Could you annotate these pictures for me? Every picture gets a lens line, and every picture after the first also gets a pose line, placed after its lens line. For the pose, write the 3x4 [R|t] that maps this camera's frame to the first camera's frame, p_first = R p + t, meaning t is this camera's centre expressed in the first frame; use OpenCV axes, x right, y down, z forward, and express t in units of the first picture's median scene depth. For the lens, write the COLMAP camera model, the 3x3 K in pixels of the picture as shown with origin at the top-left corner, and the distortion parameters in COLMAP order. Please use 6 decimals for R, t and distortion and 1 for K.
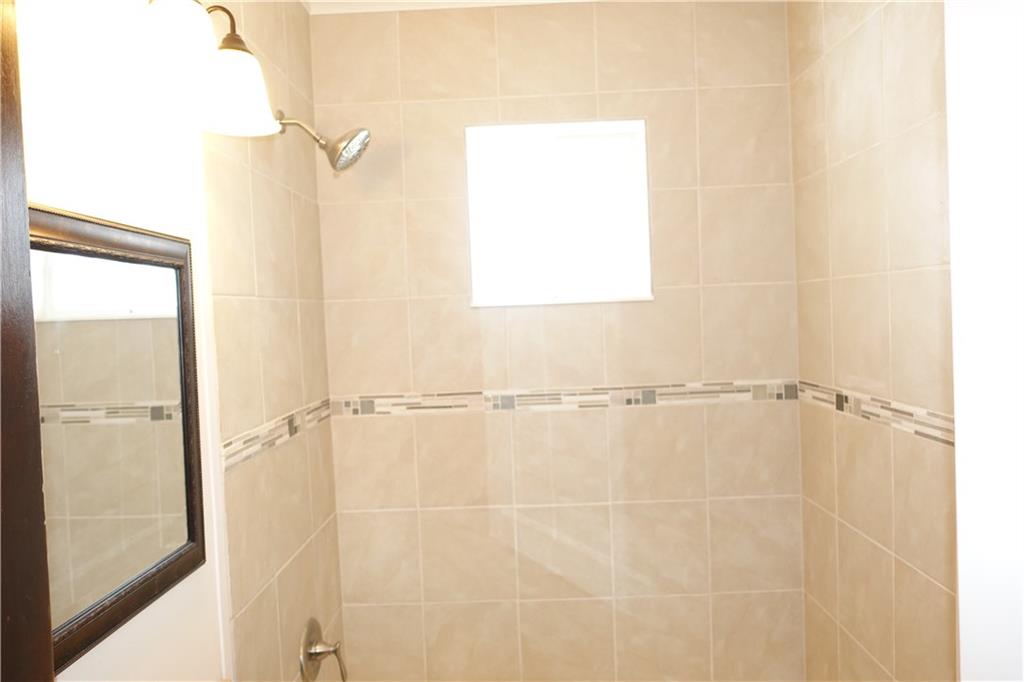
lens RADIAL K [[707.1, 0, 511.6], [0, 707.1, 339.9], [0, 0, 1]] dist [0.002447, -0.003622]
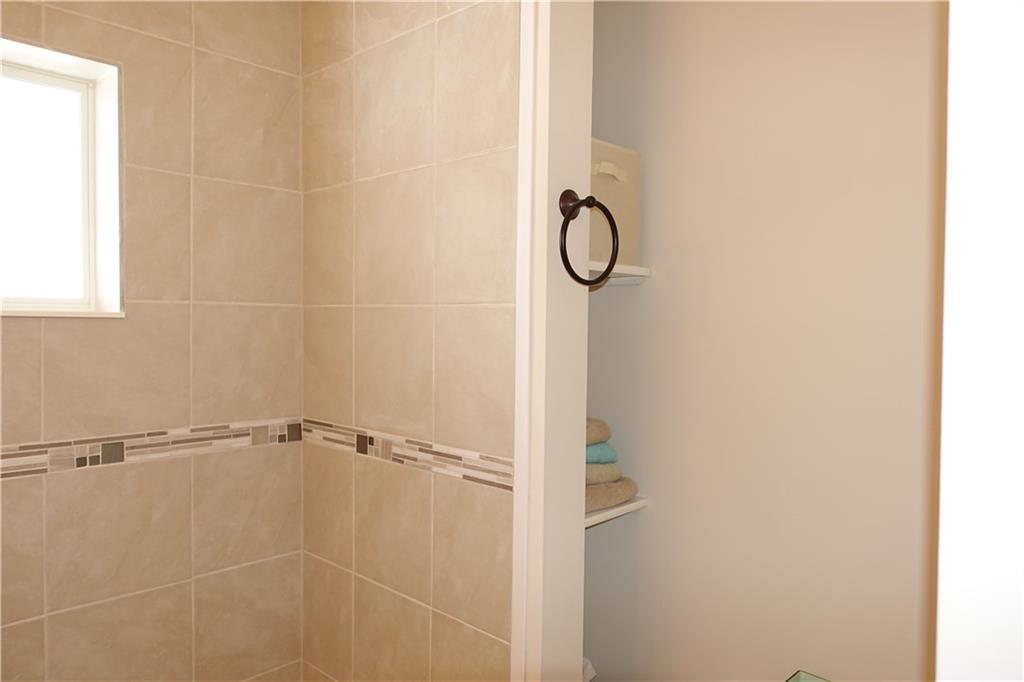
lens RADIAL K [[707.1, 0, 511.6], [0, 707.1, 343.9], [0, 0, 1]] dist [0.002447, -0.003622]
pose [[0.680437, 0.024847, 0.732386, -0.059433], [-0.013995, 0.999683, -0.020912, -0.020154], [-0.732673, 0.003979, 0.680569, 0.219781]]
